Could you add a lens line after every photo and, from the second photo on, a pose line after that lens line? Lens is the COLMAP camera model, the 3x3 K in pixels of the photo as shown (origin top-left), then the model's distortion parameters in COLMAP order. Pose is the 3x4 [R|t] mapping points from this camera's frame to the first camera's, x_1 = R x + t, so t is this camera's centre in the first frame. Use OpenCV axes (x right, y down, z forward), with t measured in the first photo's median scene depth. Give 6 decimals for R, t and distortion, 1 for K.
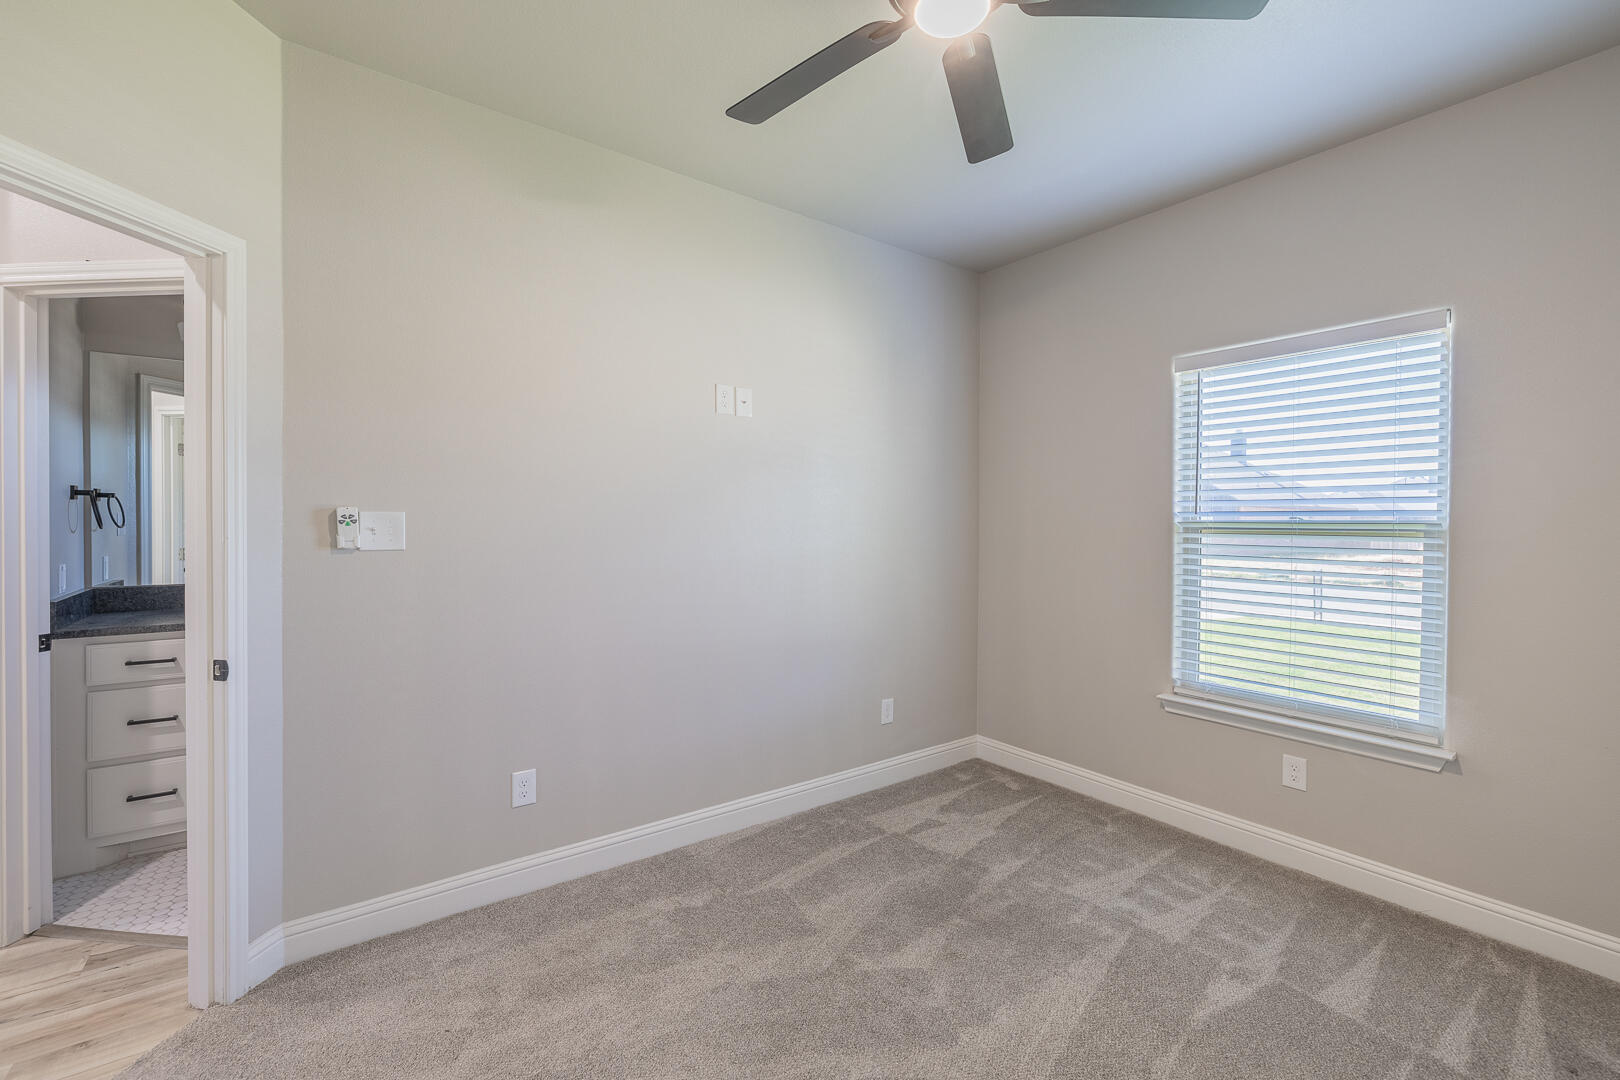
lens RADIAL K [[687.8, 0, 807.4], [0, 687.8, 527.7], [0, 0, 1]] dist [-0.002609, -0.000438]
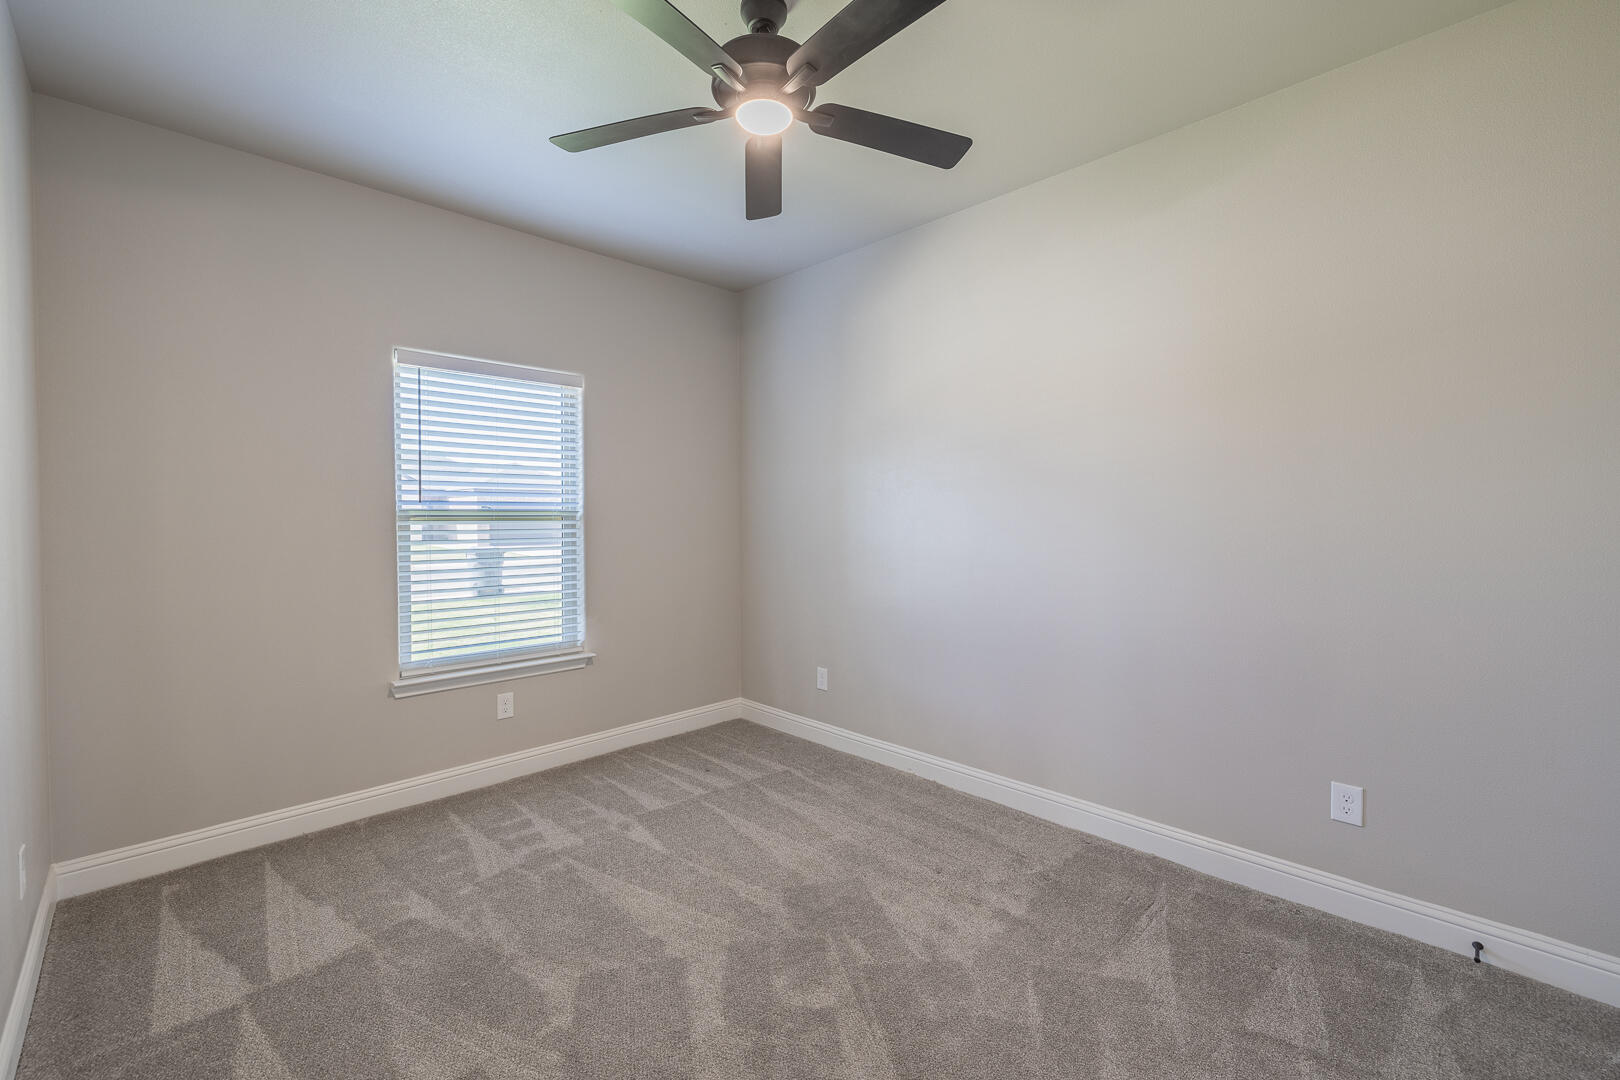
lens RADIAL K [[680.1, 0, 793.0], [0, 680.1, 524.5], [0, 0, 1]] dist [-0.002810, -0.000206]
pose [[-0.132219, -0.019406, 0.991031, -0.633882], [0.009824, 0.999734, 0.020887, -0.002633], [-0.991172, 0.012498, -0.131993, 0.655537]]
